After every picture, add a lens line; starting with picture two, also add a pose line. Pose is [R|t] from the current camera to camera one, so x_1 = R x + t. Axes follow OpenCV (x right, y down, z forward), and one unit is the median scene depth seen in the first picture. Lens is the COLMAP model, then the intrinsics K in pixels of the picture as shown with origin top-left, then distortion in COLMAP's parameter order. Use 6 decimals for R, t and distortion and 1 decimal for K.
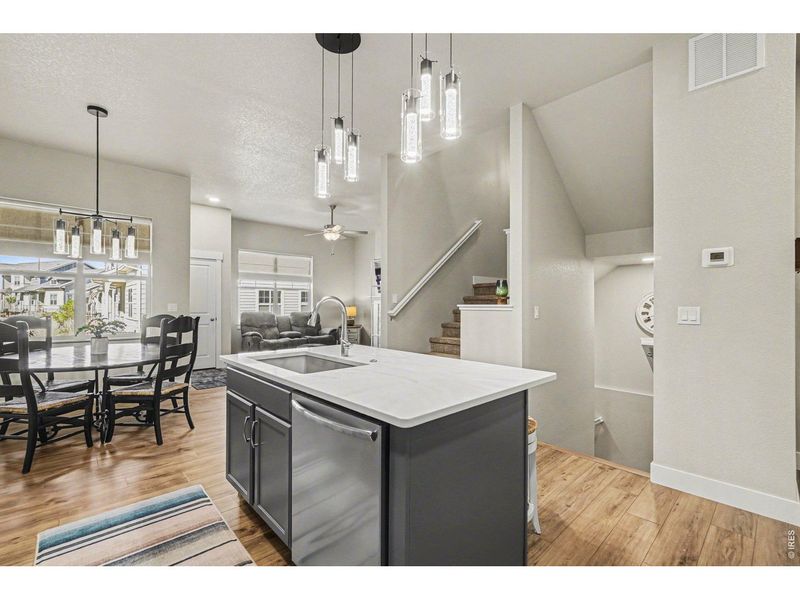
lens RADIAL K [[358.6, 0, 400.0], [0, 358.6, 300.0], [0, 0, 1]] dist [-0.001901, -0.000250]
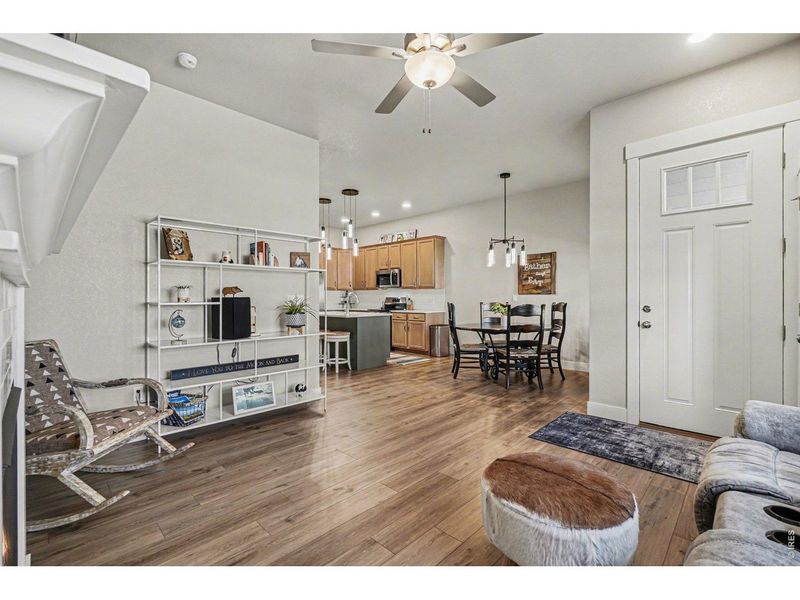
lens RADIAL K [[358.6, 0, 400.0], [0, 358.6, 300.0], [0, 0, 1]] dist [-0.001901, -0.000250]
pose [[-0.998839, -0.000467, -0.048169, -0.125302], [-0.000197, 0.999984, -0.005603, 0.017704], [0.048171, -0.005587, -0.998823, 1.079695]]
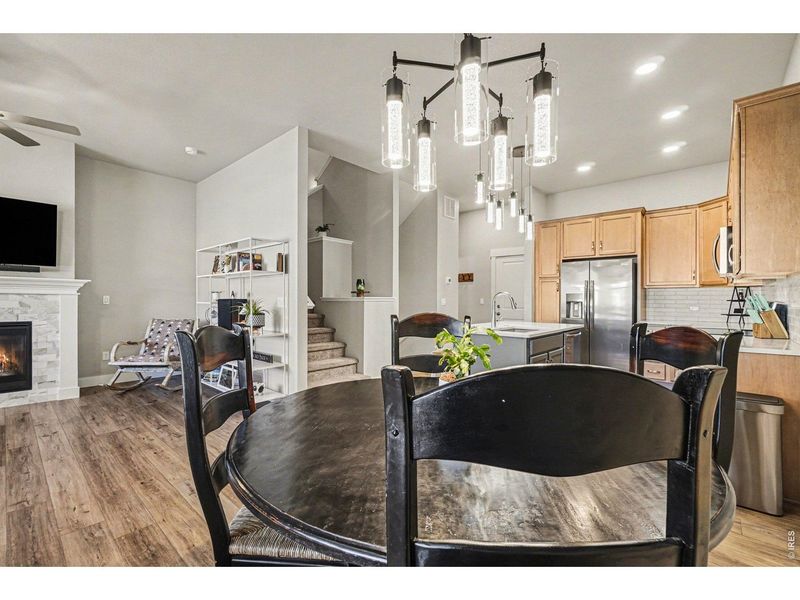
lens RADIAL K [[358.6, 0, 400.0], [0, 358.6, 300.0], [0, 0, 1]] dist [-0.001901, -0.000250]
pose [[-0.086300, -0.003117, 0.996264, -0.514406], [-0.017154, 0.999852, 0.001642, 0.008899], [-0.996121, -0.016949, -0.086341, 0.461191]]
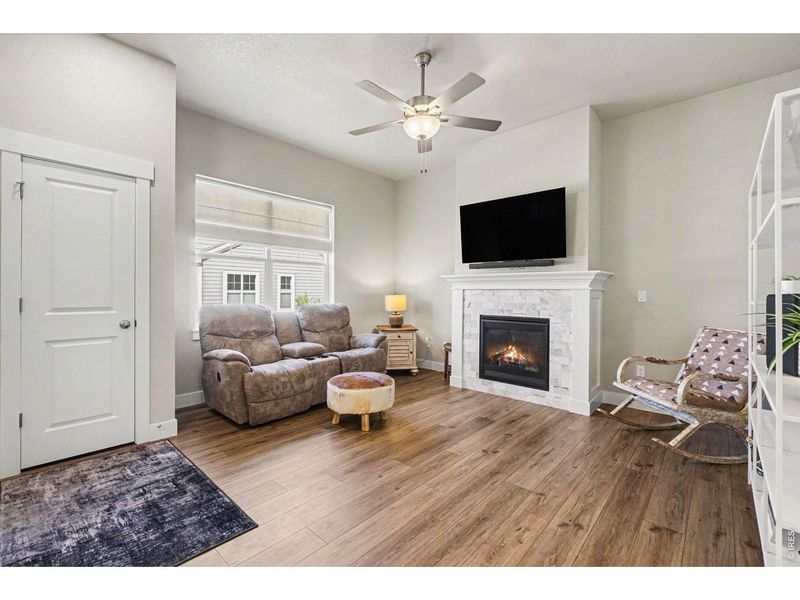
lens RADIAL K [[356.1, 0, 397.2], [0, 356.1, 293.2], [0, 0, 1]] dist [-0.001786, -0.000172]
pose [[0.996832, 0.002603, 0.079498, -0.209090], [-0.003620, 0.999913, 0.012651, 0.010015], [-0.079458, -0.012899, 0.996755, 0.481059]]
